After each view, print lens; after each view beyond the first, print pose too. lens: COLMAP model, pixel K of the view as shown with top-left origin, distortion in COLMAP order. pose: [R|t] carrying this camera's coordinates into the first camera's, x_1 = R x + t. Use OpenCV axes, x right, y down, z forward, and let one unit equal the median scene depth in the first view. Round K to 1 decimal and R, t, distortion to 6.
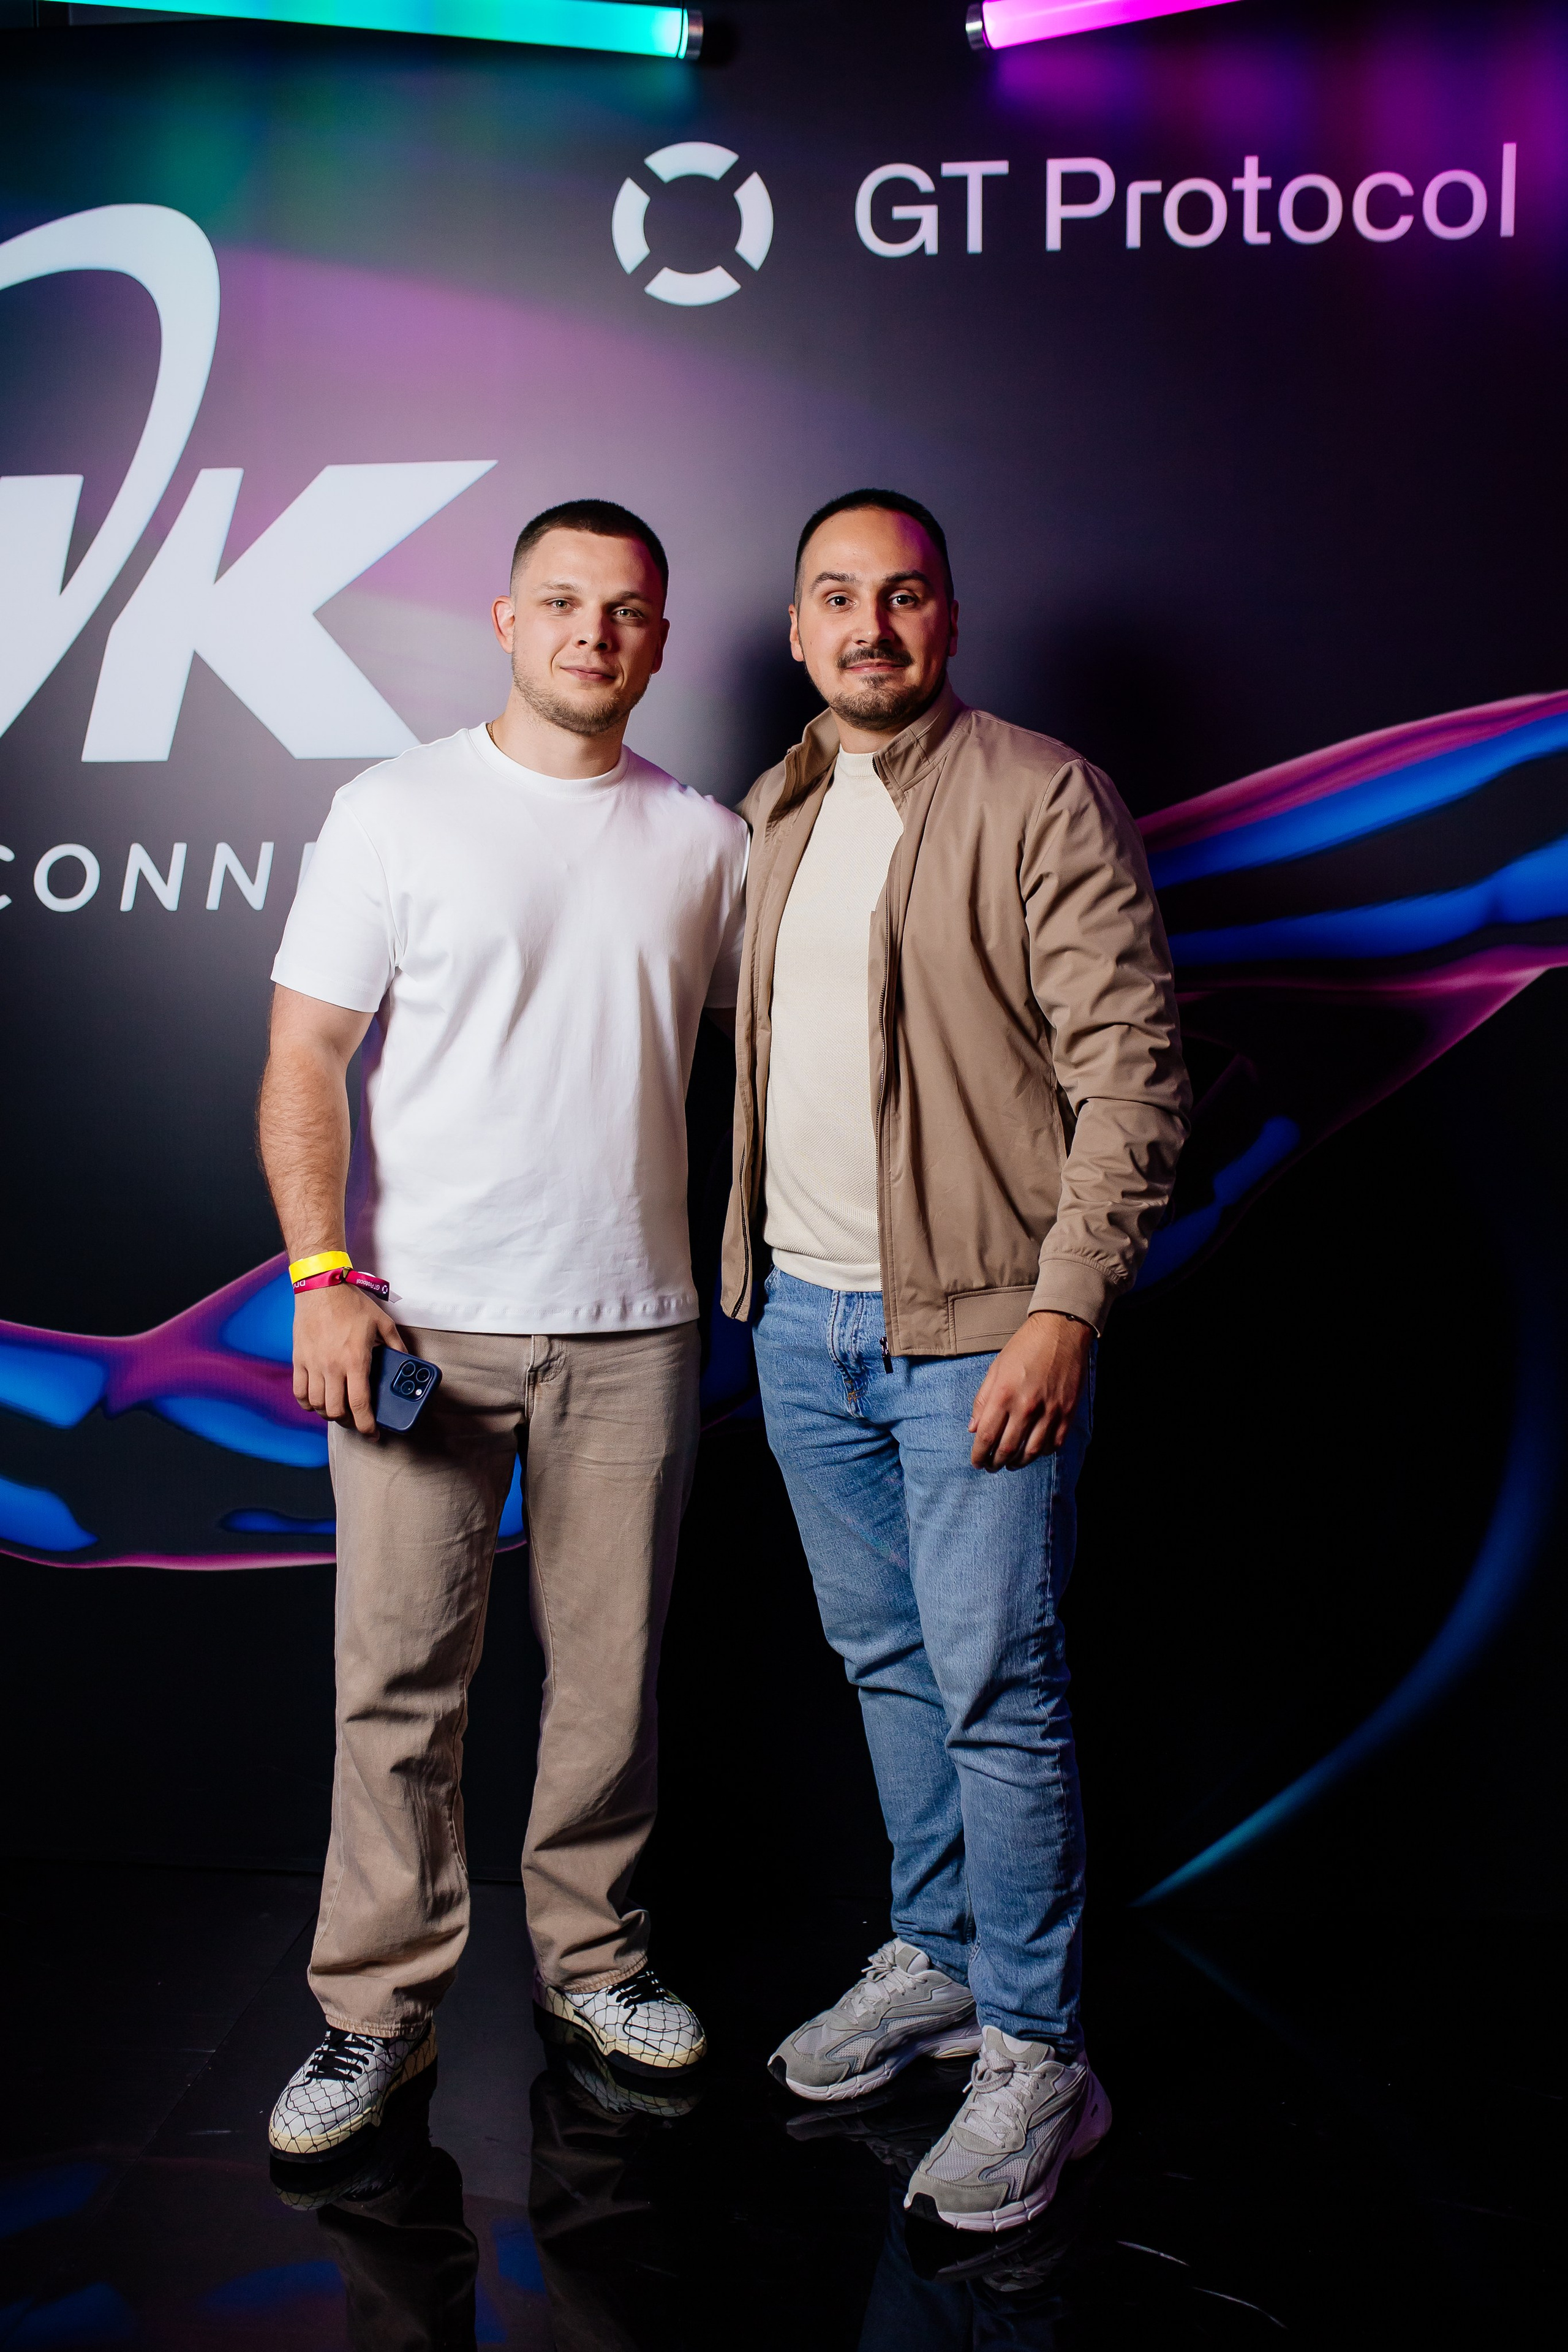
lens RADIAL K [[2317.5, 0, 785.8], [0, 2317.5, 1208.4], [0, 0, 1]] dist [-0.075526, 0.128585]
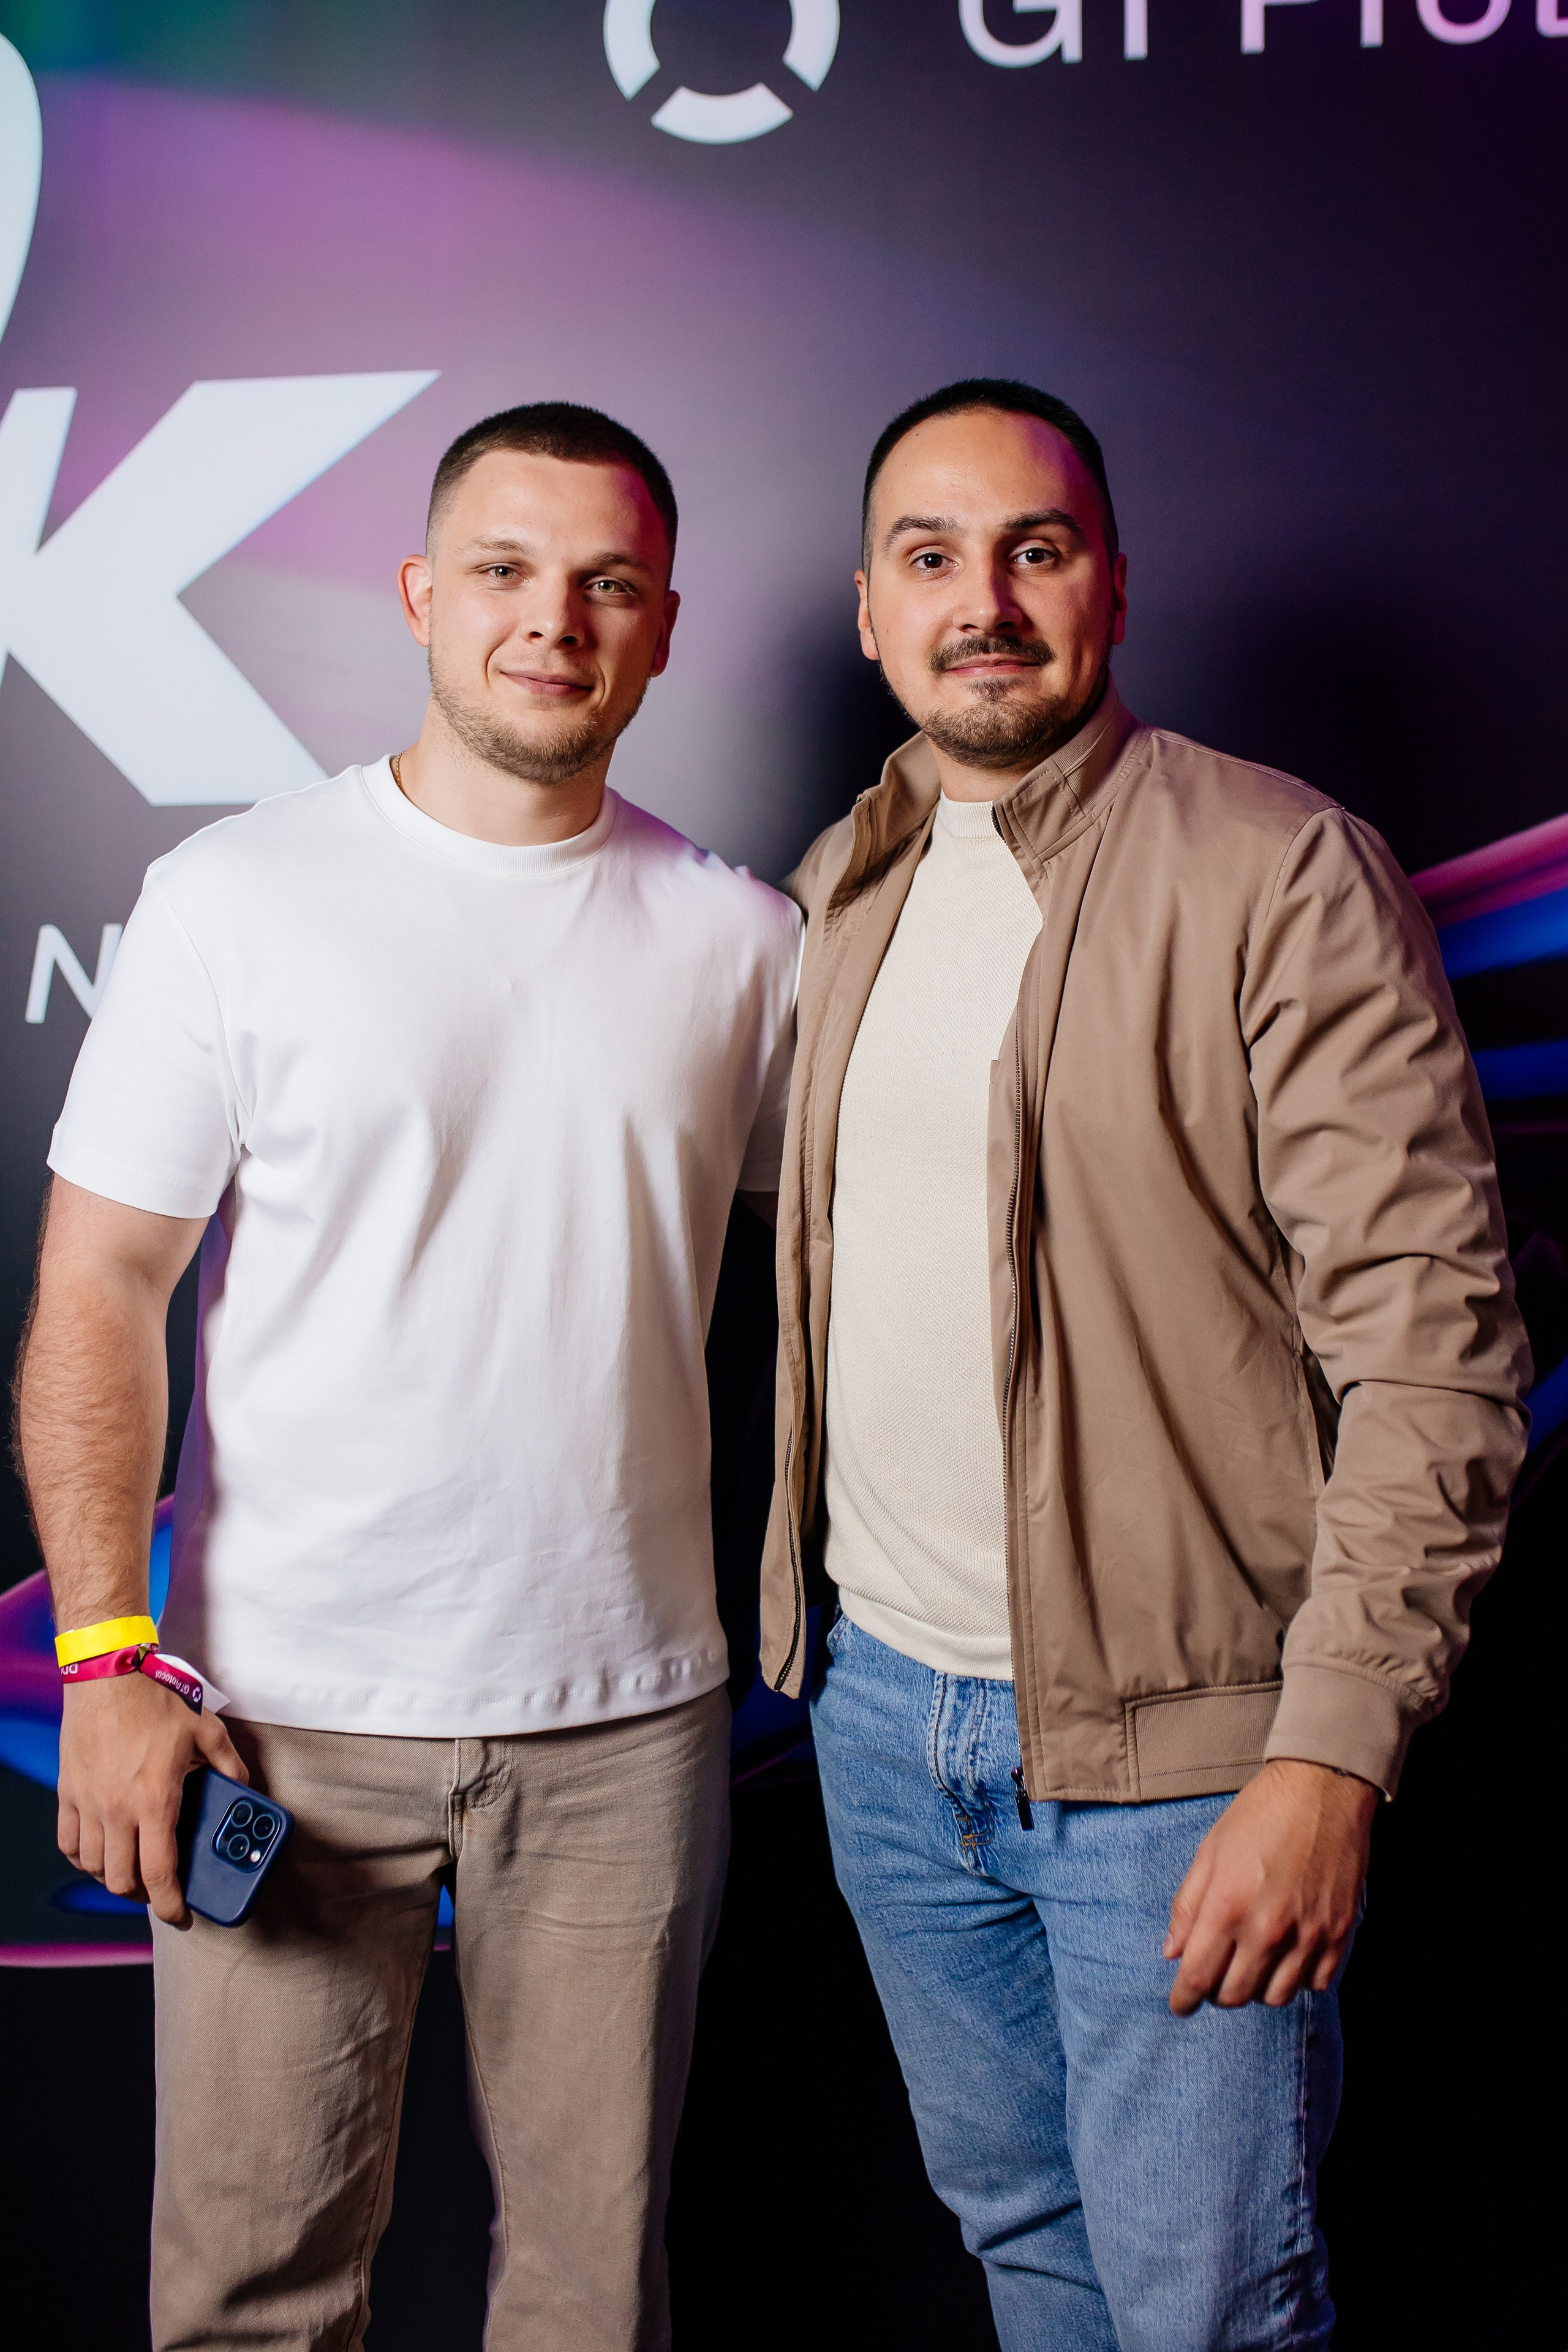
lens RADIAL K [[2603.1, 0, 860.7], [0, 2603.1, 1217.6], [0, 0, 1]] dist [-0.014263, -0.027122]
pose [[0.999923, -0.007143, -0.010112, 0.007610], [0.006875, 0.999629, -0.026352, -0.065568], [0.010297, 0.026280, 0.999602, 0.294391]]
